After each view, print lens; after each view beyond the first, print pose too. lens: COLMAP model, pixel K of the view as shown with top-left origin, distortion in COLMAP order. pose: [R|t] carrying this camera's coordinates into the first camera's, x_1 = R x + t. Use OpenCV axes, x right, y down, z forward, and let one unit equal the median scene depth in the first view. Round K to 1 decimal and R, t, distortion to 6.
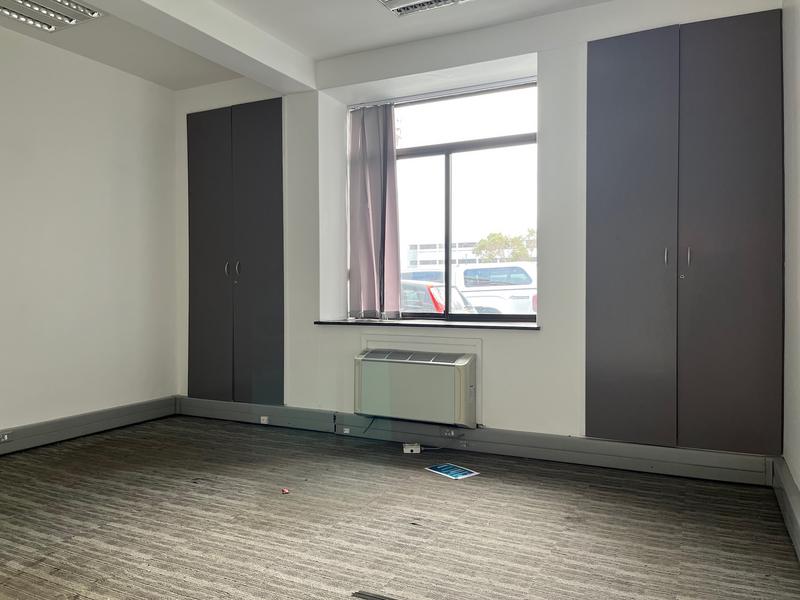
lens RADIAL K [[608.2, 0, 404.8], [0, 608.2, 296.0], [0, 0, 1]] dist [0.033108, -0.026669]
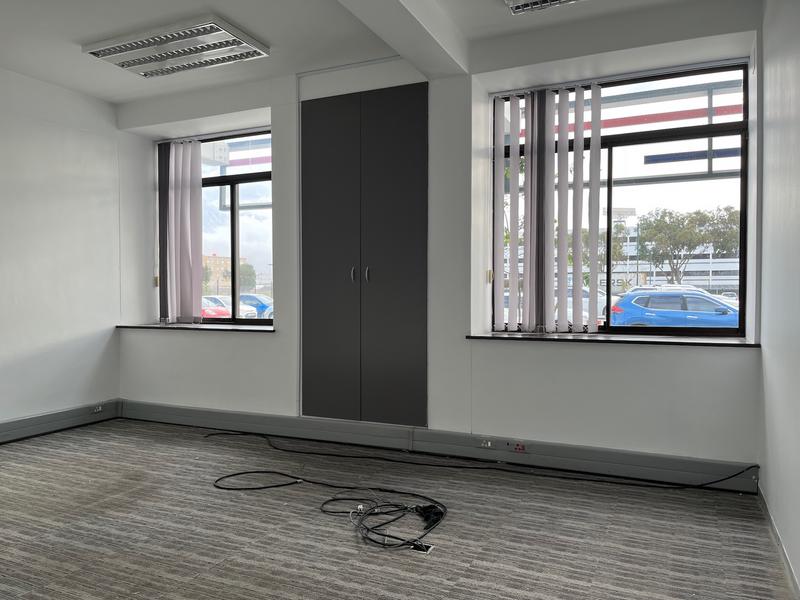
lens RADIAL K [[608.2, 0, 393.8], [0, 608.2, 297.8], [0, 0, 1]] dist [0.033108, -0.026669]
pose [[0.999428, 0.003089, 0.033688, -0.271500], [-0.002646, 0.999909, -0.013199, -0.000062], [-0.033726, 0.013102, 0.999345, 0.116984]]
